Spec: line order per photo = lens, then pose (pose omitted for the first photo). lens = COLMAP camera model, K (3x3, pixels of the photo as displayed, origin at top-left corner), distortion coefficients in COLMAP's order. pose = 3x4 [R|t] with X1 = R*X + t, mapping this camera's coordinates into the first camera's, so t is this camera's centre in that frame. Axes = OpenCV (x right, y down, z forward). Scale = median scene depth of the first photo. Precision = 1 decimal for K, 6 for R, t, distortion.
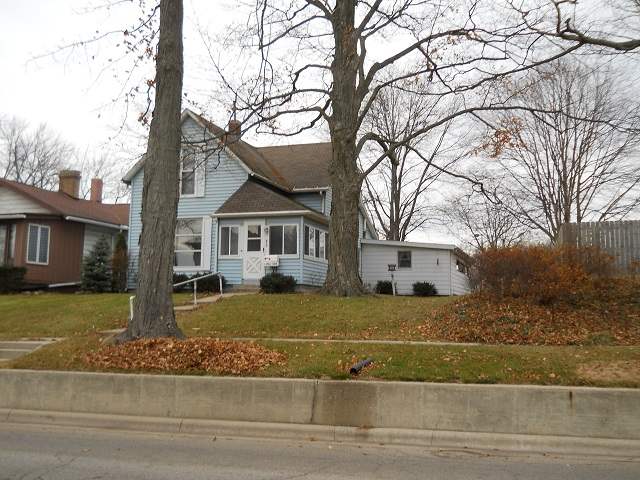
lens RADIAL K [[689.2, 0, 320.0], [0, 689.2, 240.0], [0, 0, 1]] dist [0.002015, -0.004247]
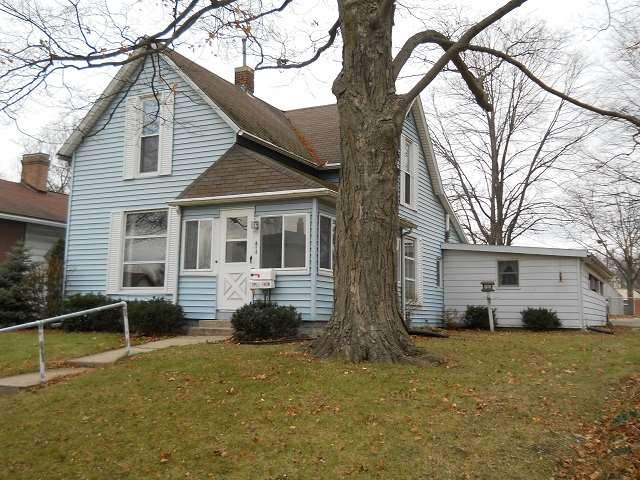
lens RADIAL K [[689.2, 0, 320.0], [0, 689.2, 240.0], [0, 0, 1]] dist [0.002015, -0.004247]
pose [[0.988617, -0.011214, -0.150038, 0.050825], [0.008812, 0.999822, -0.016664, 0.006729], [0.150198, 0.015153, 0.988540, 0.369226]]
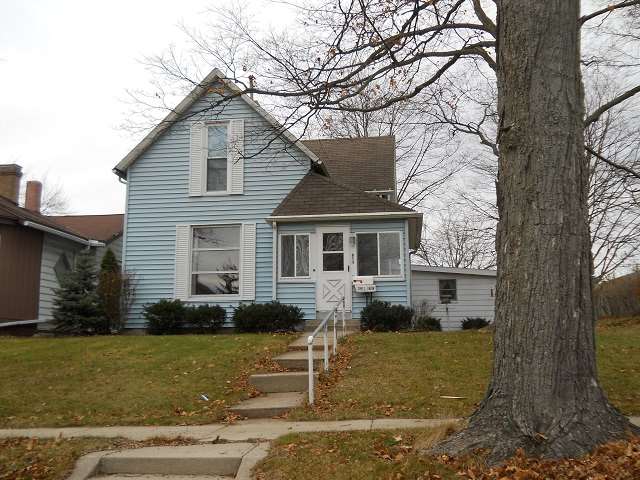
lens RADIAL K [[689.2, 0, 320.0], [0, 689.2, 240.0], [0, 0, 1]] dist [0.002015, -0.004247]
pose [[0.983439, 0.013173, 0.180758, -0.195248], [-0.001972, 0.998074, -0.062003, 0.023764], [-0.181227, 0.060619, 0.981571, 0.277394]]
